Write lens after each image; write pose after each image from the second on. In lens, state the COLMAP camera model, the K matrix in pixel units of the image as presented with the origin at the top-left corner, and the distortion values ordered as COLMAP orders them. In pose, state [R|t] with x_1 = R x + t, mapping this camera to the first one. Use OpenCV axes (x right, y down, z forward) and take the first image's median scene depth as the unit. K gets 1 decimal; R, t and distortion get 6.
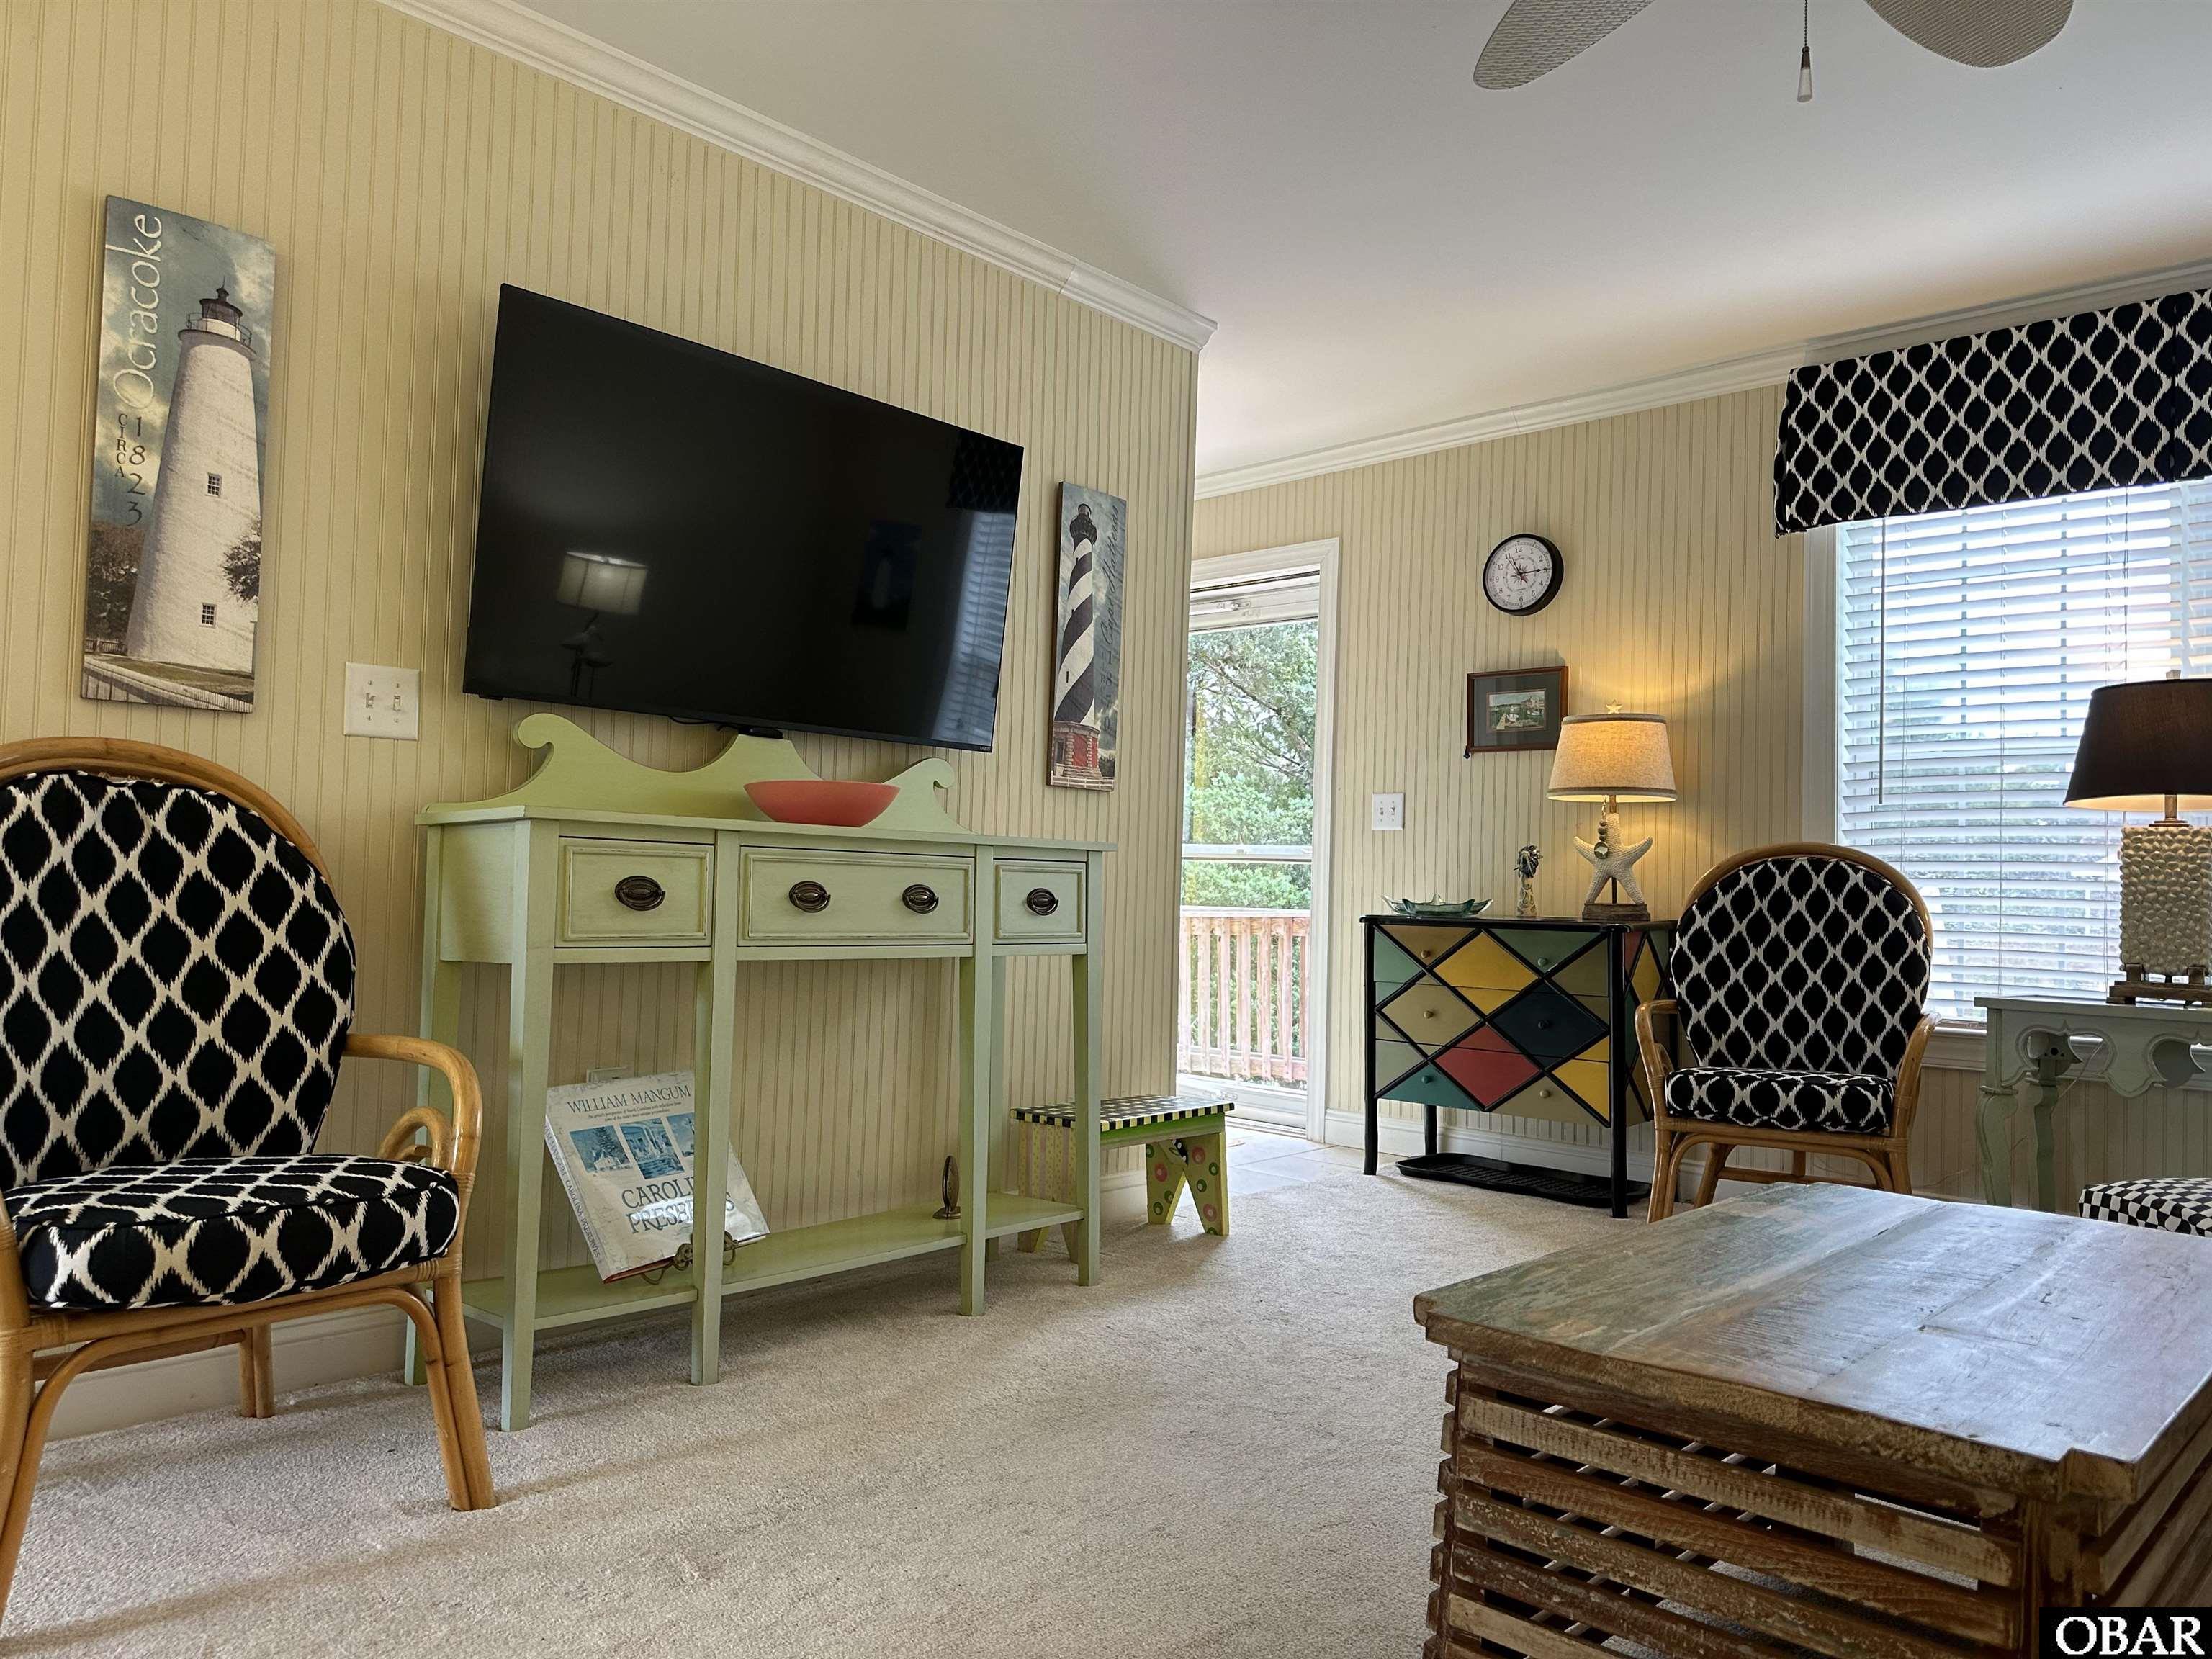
lens RADIAL K [[1572.5, 0, 1108.0], [0, 1572.5, 832.1], [0, 0, 1]] dist [0.068862, -0.081942]
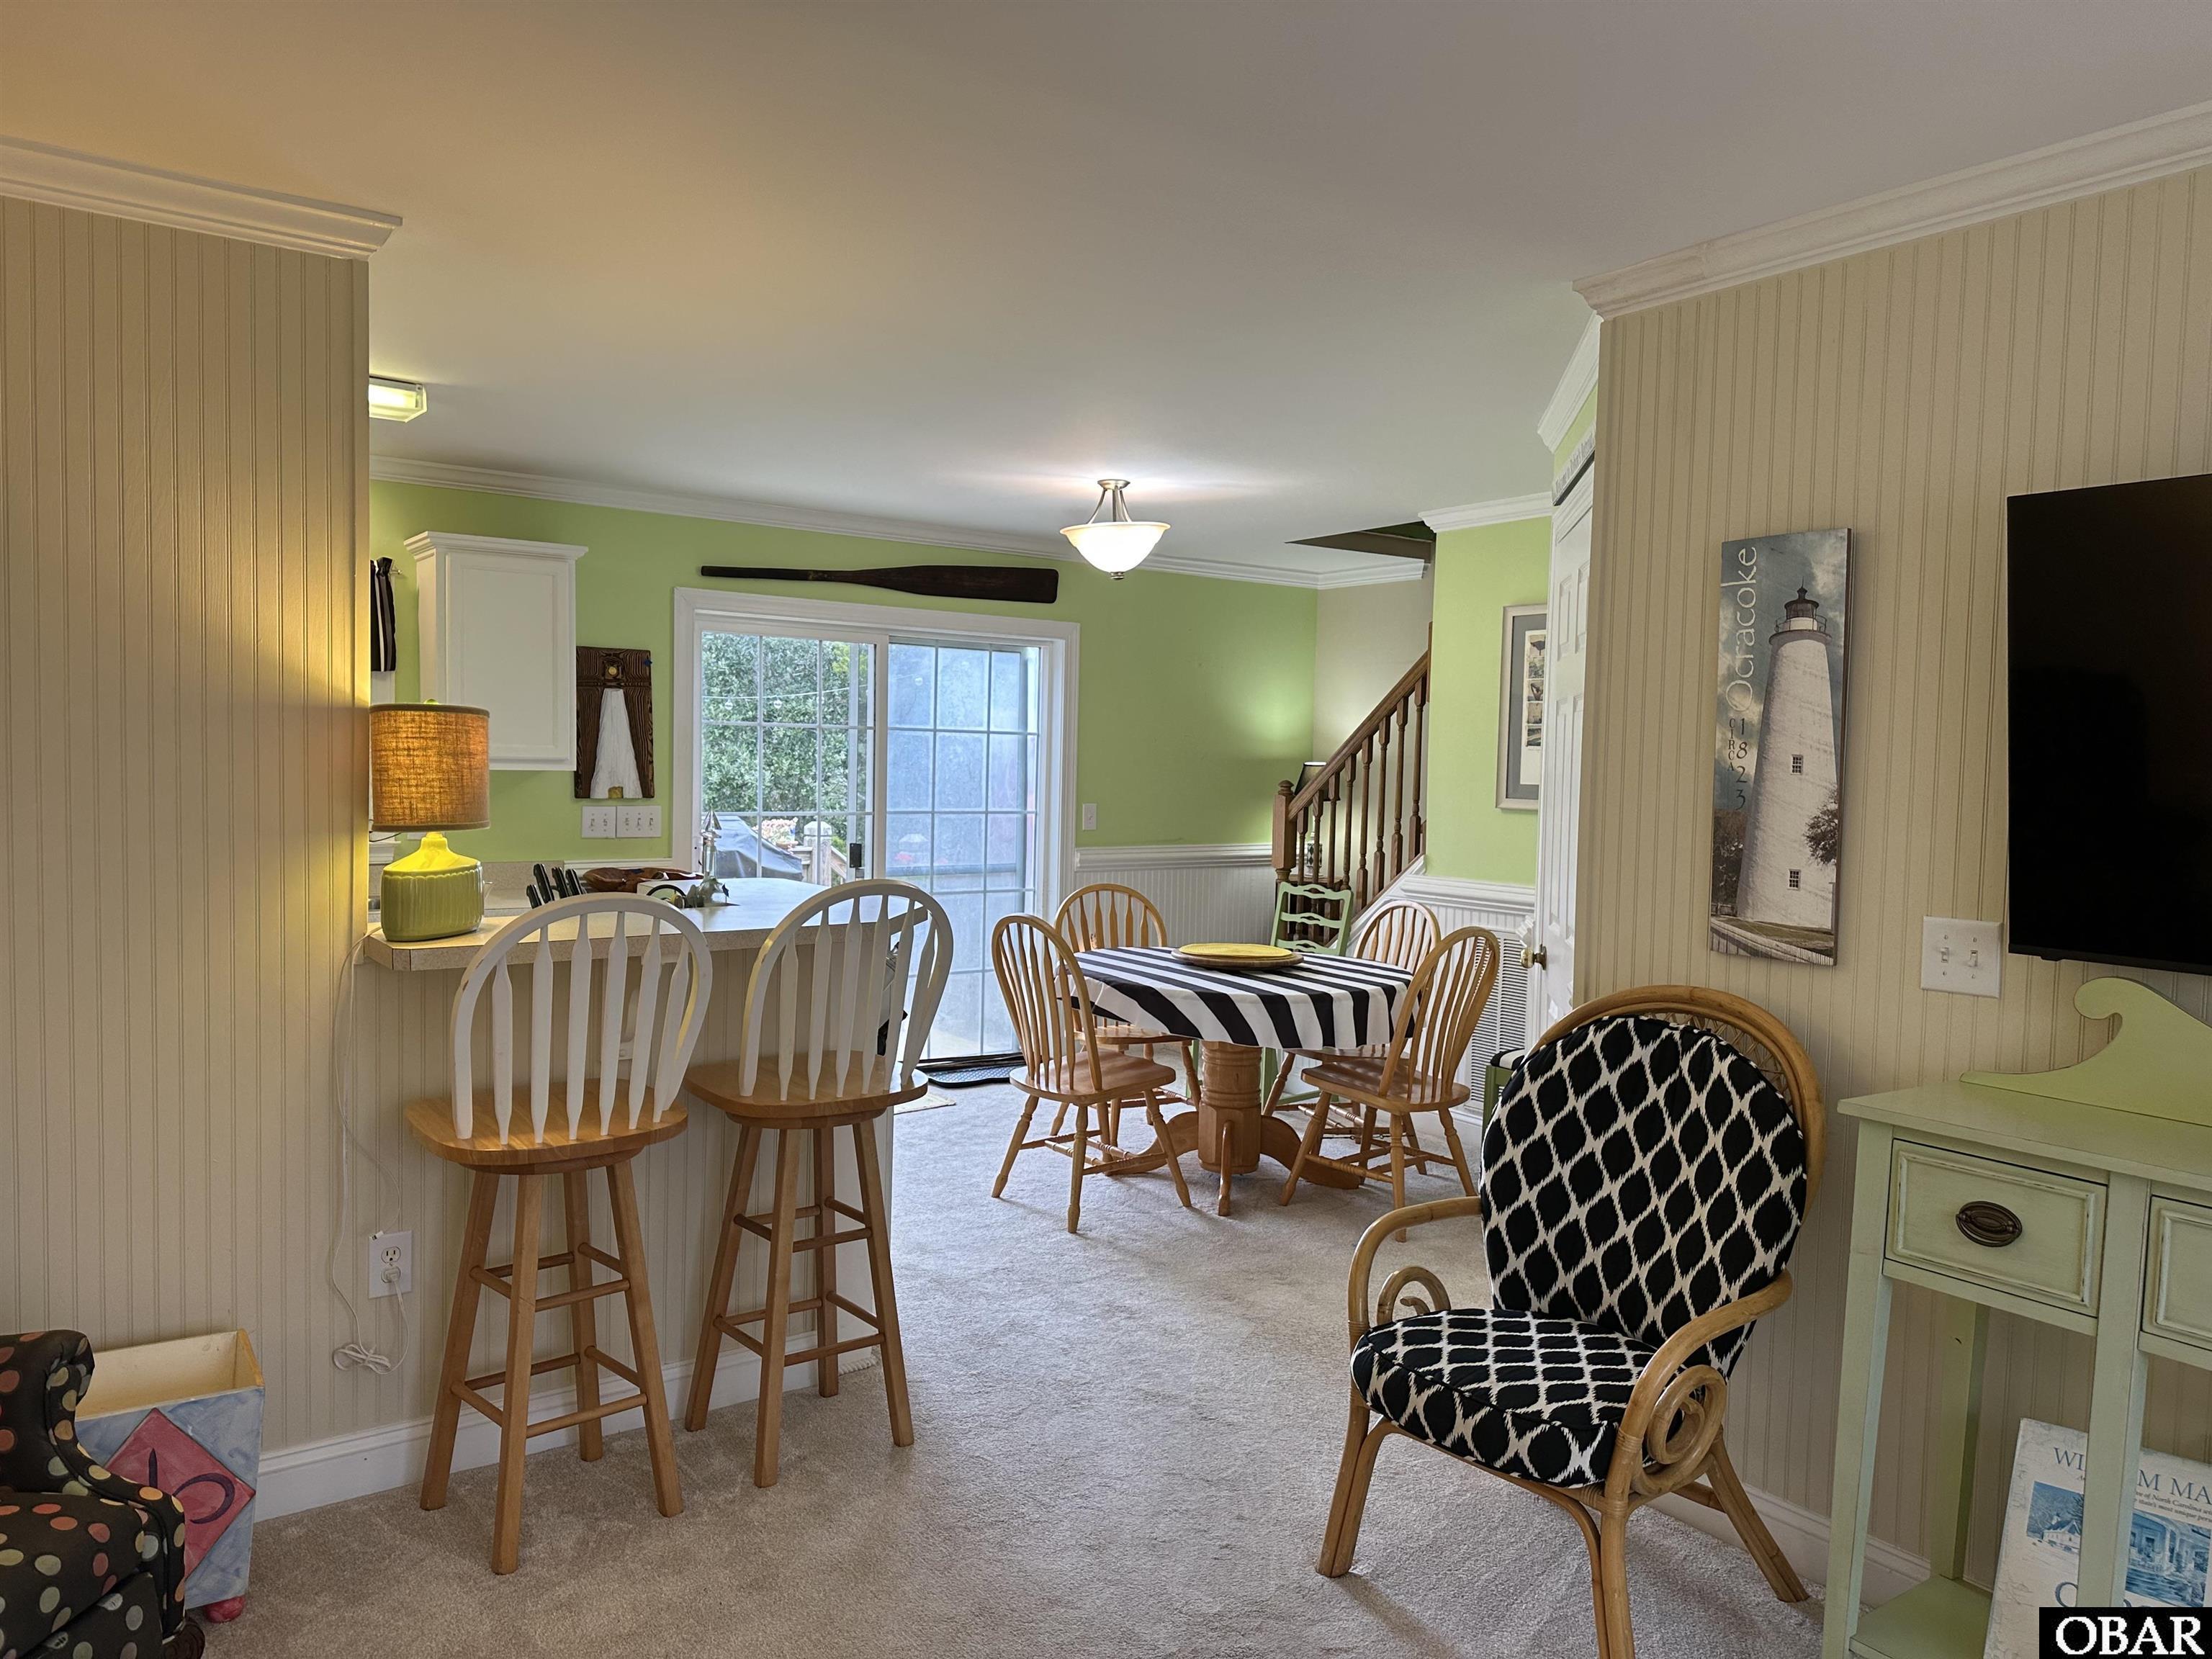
lens RADIAL K [[1572.5, 0, 1116.9], [0, 1572.5, 840.2], [0, 0, 1]] dist [0.068862, -0.081942]
pose [[-0.185960, 0.027211, -0.982180, 0.641903], [0.009796, 0.999618, 0.025840, -0.200332], [0.982508, -0.004816, -0.186156, 0.743847]]
